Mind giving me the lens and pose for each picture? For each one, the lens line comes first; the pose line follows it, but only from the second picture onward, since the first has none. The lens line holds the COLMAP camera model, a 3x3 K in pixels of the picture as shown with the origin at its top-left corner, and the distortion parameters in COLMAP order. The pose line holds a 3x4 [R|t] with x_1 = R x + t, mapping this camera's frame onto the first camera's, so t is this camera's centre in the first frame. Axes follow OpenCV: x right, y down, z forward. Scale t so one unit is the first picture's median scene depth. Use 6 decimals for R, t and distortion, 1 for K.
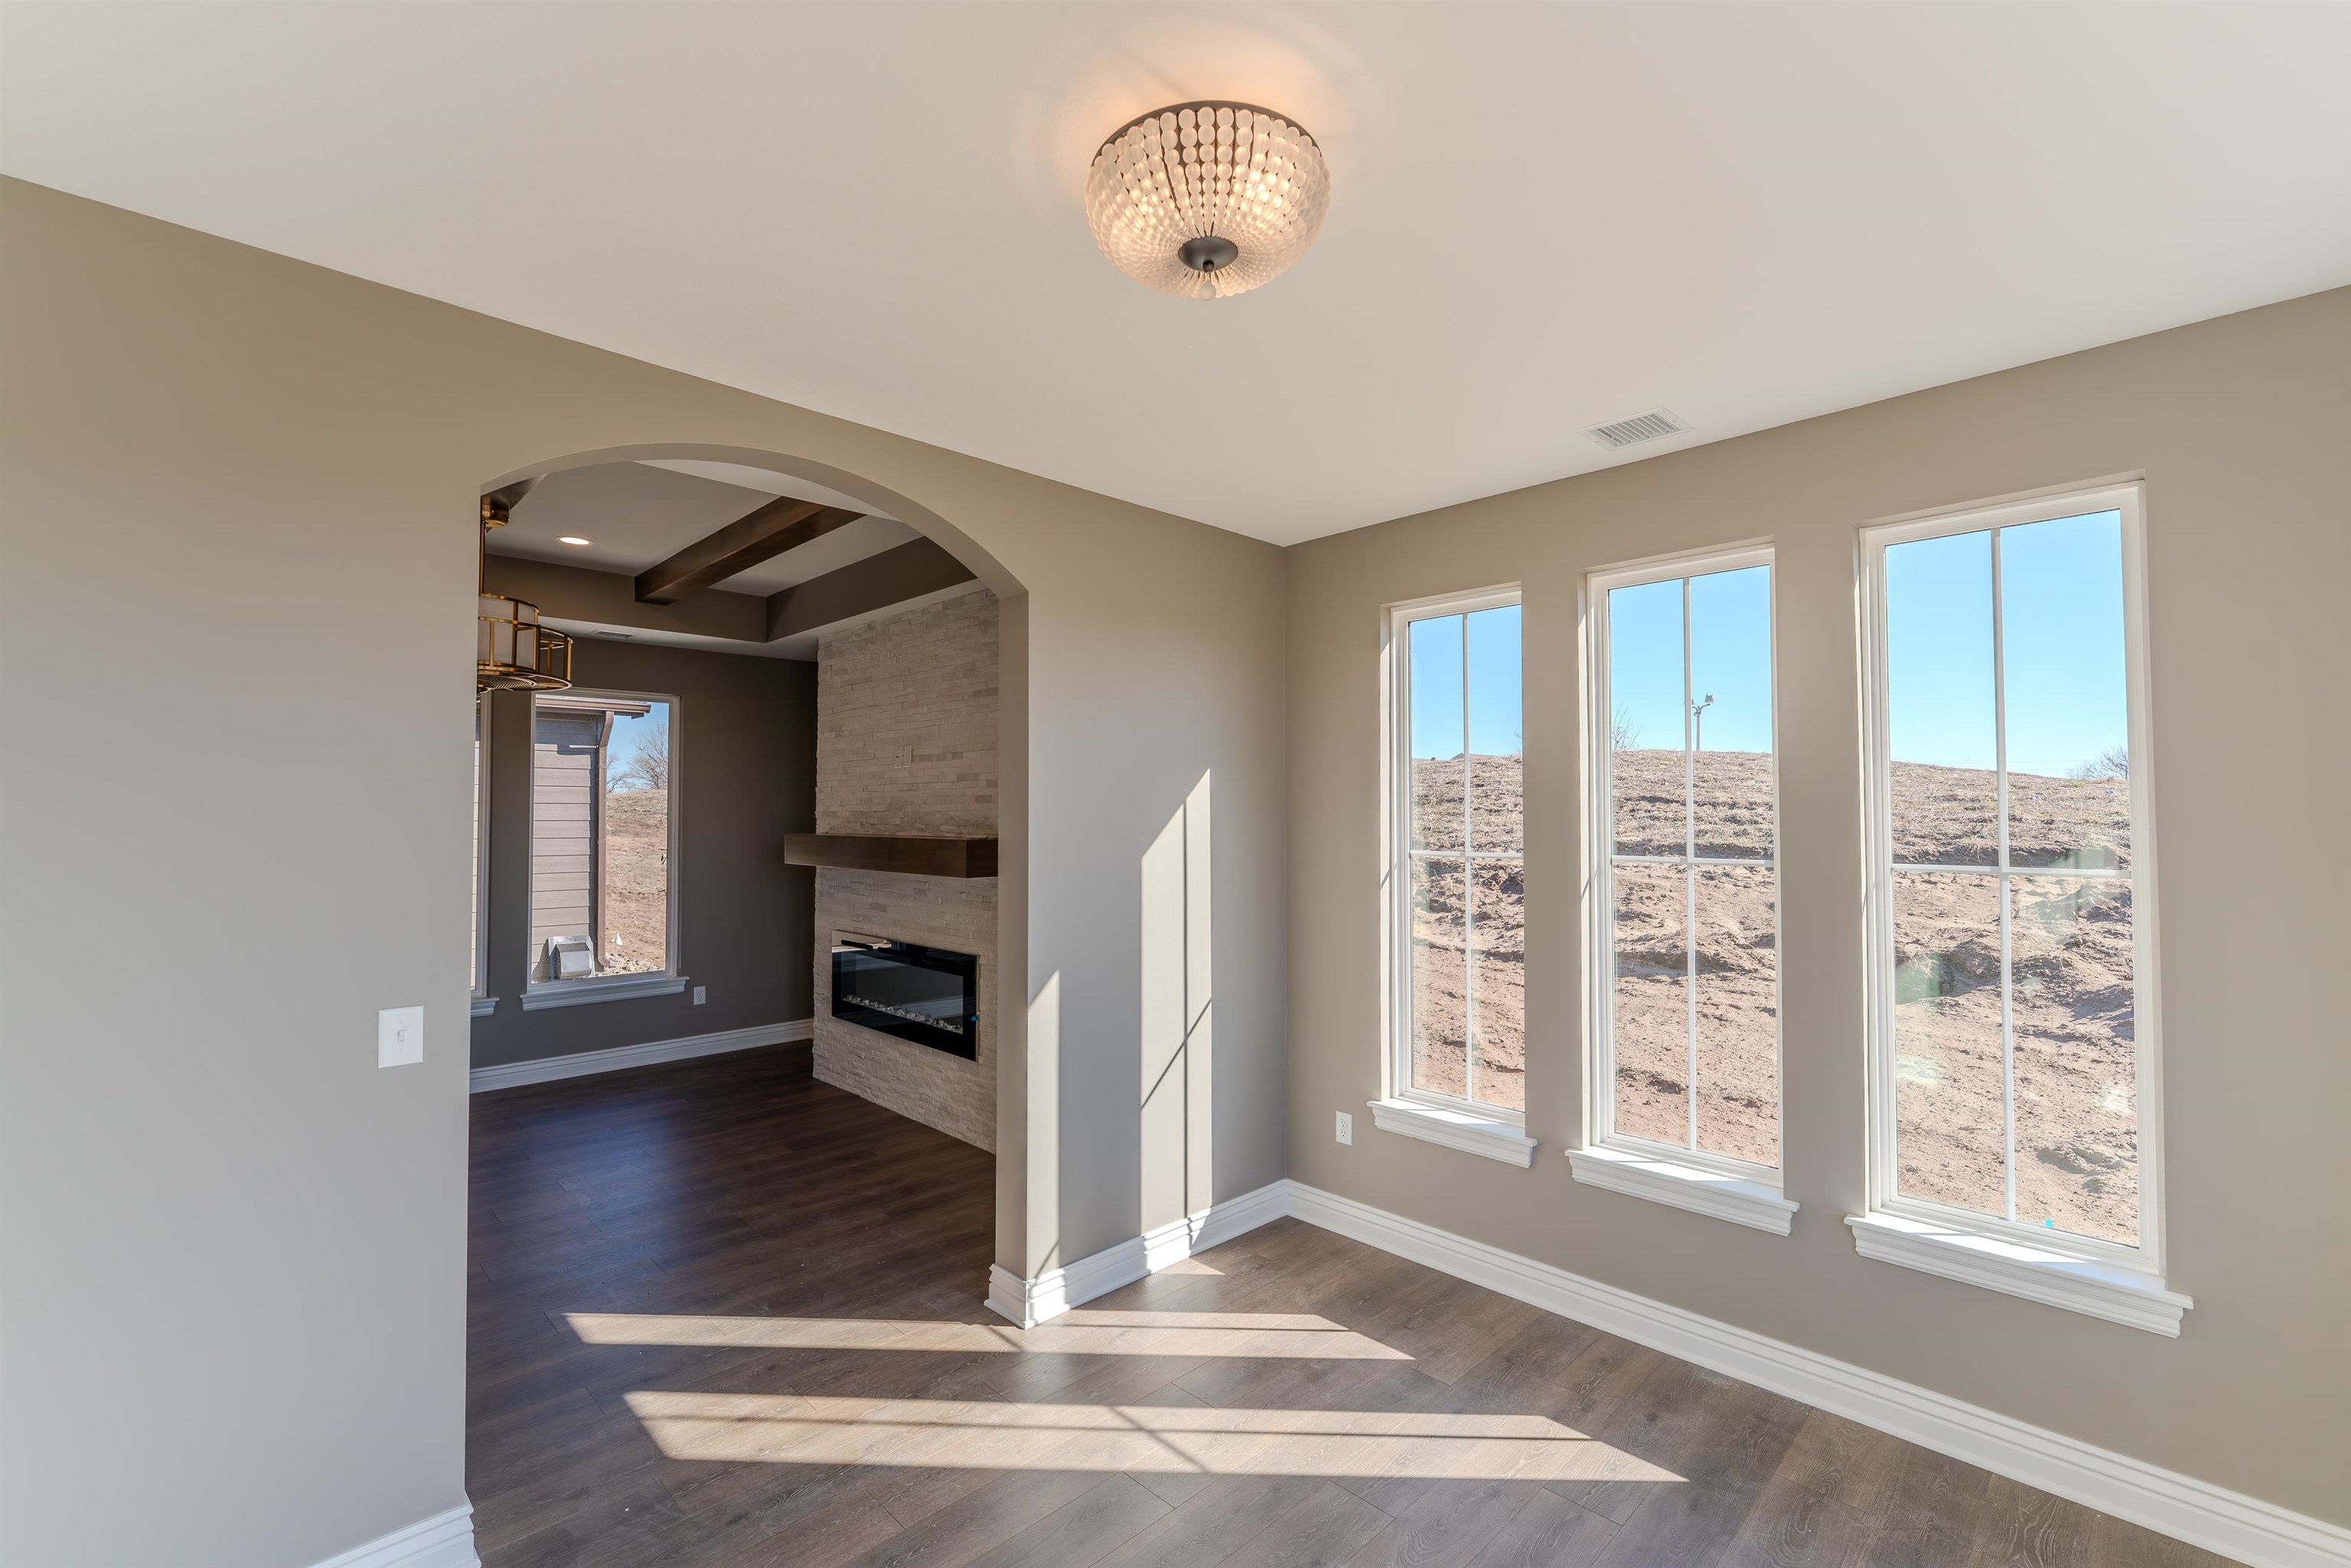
lens RADIAL K [[999.9, 0, 1164.6], [0, 999.9, 787.4], [0, 0, 1]] dist [-0.001605, -0.000124]
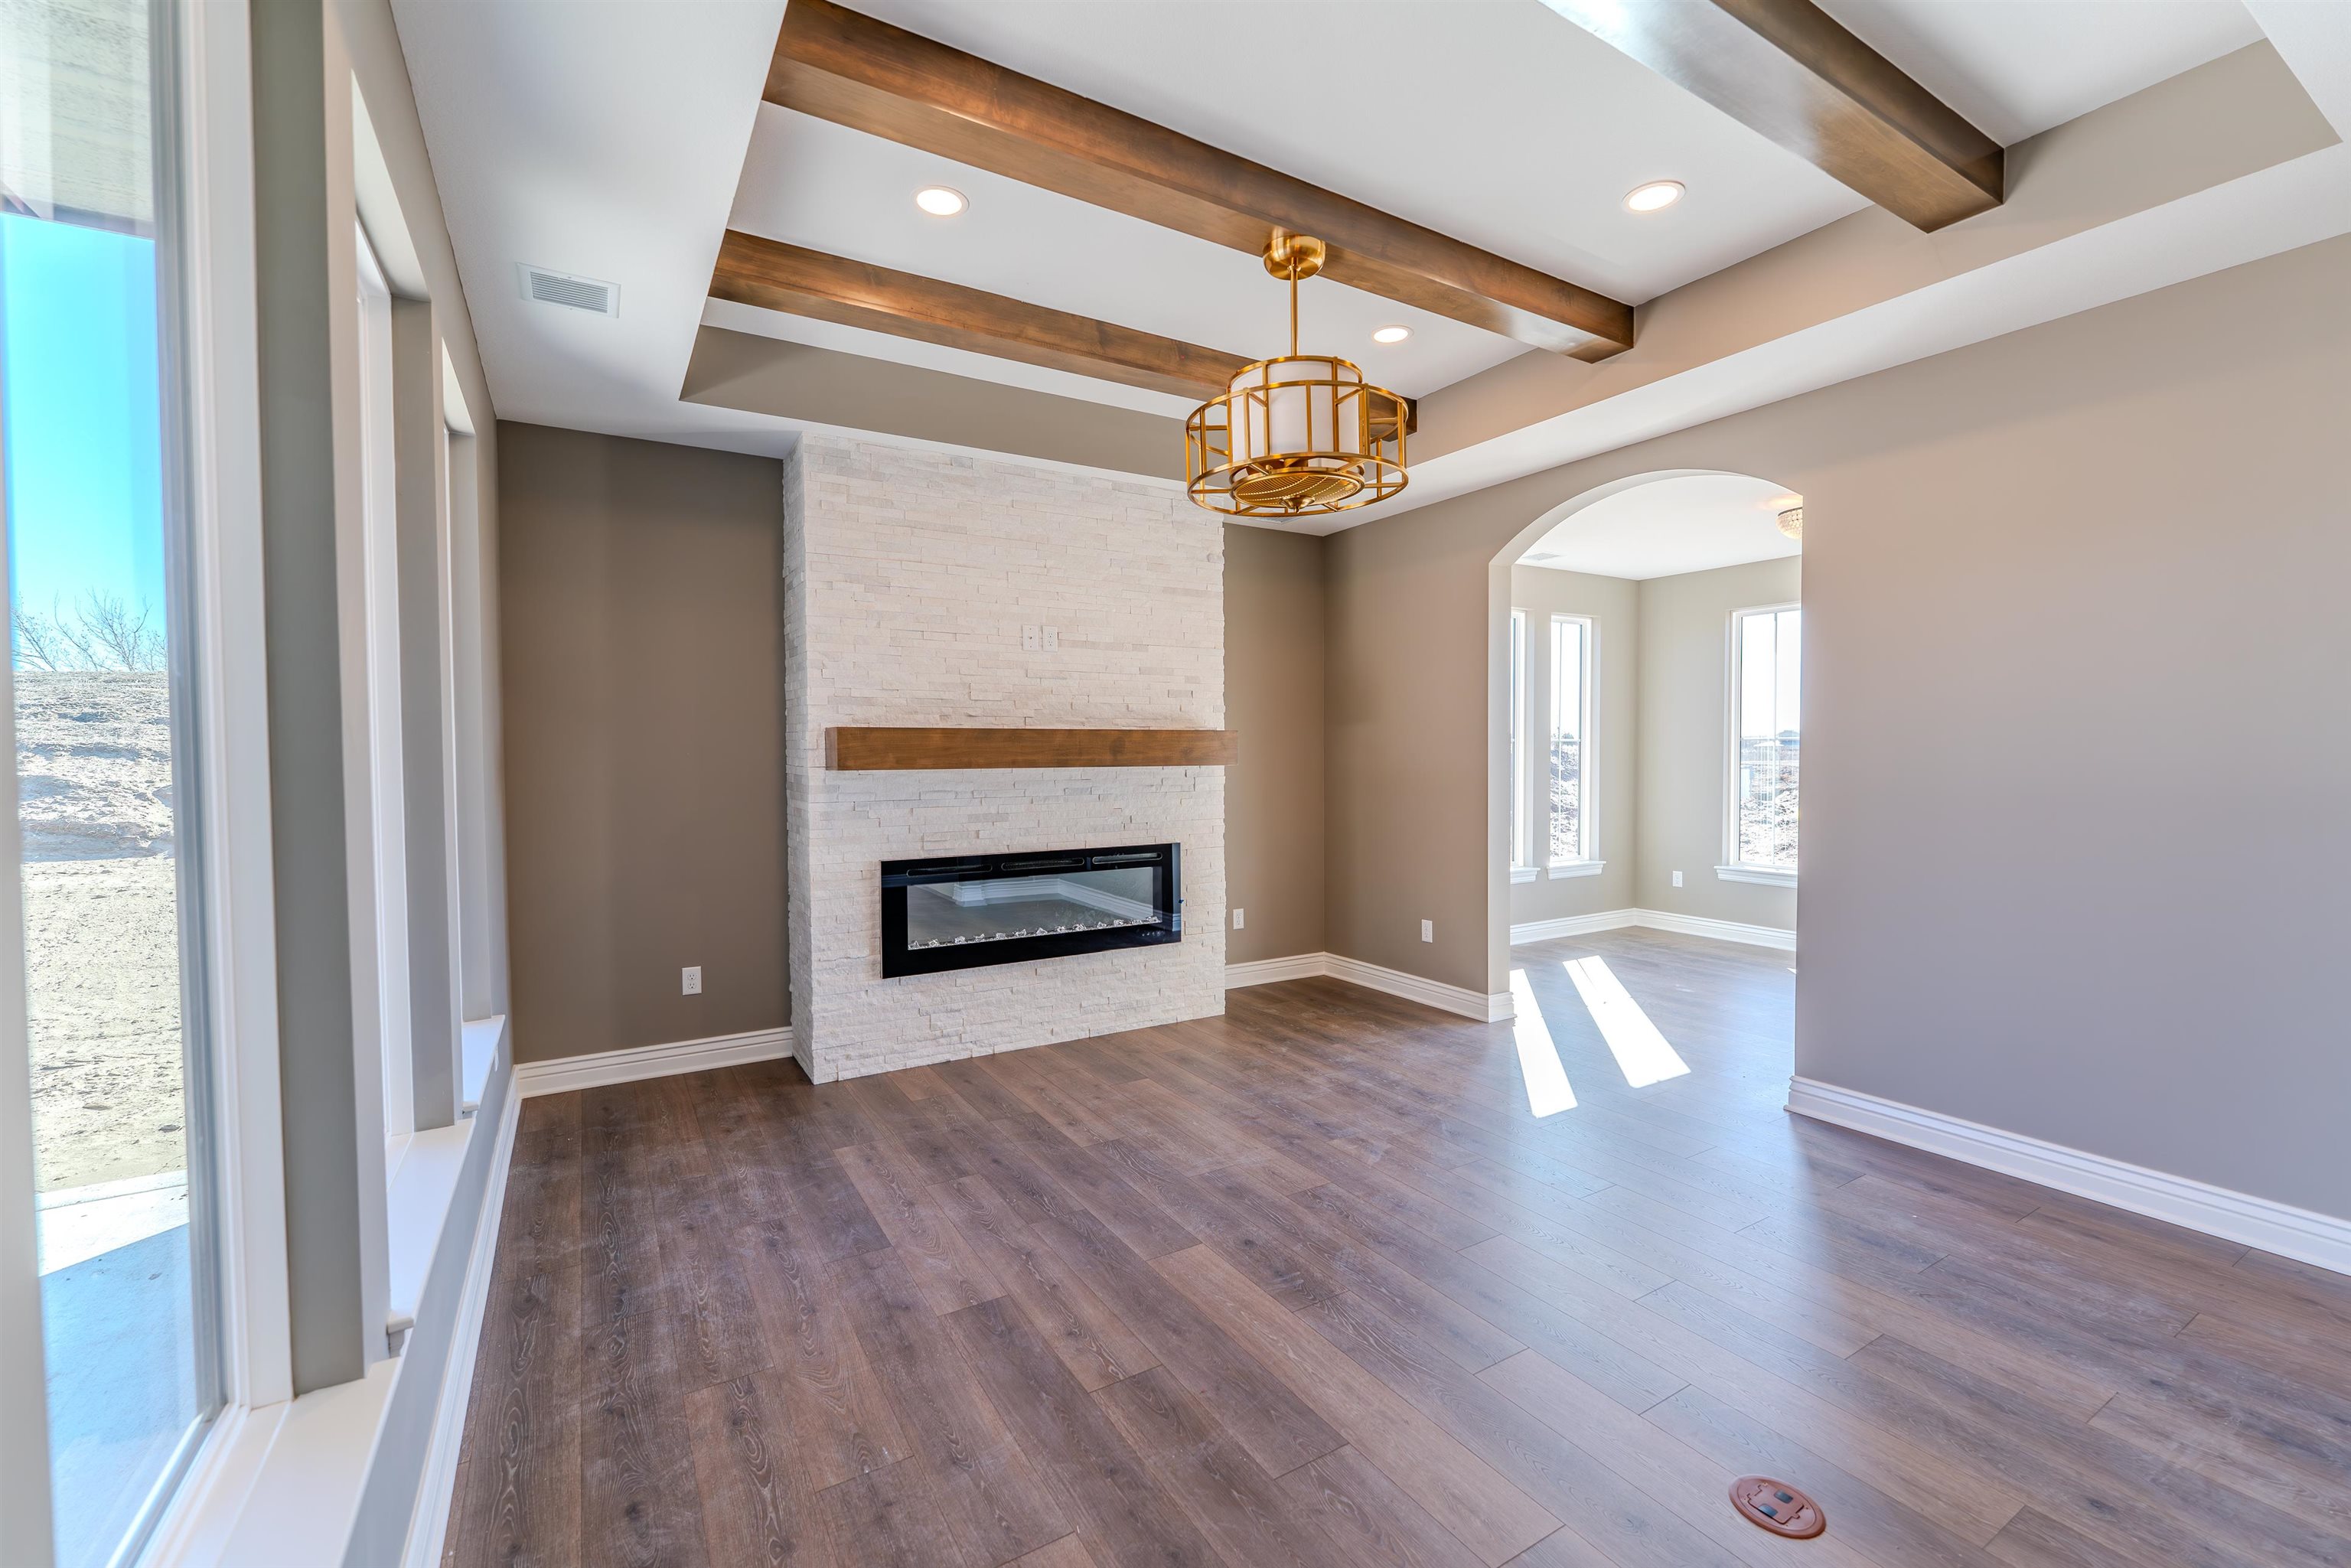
lens RADIAL K [[969.9, 0, 1175.5], [0, 969.9, 784.0], [0, 0, 1]] dist [-0.000138, 0.000026]
pose [[0.224251, -0.031700, 0.974016, -1.168802], [-0.022835, 0.999025, 0.037772, 0.067471], [-0.974264, -0.030712, 0.223308, 0.769415]]
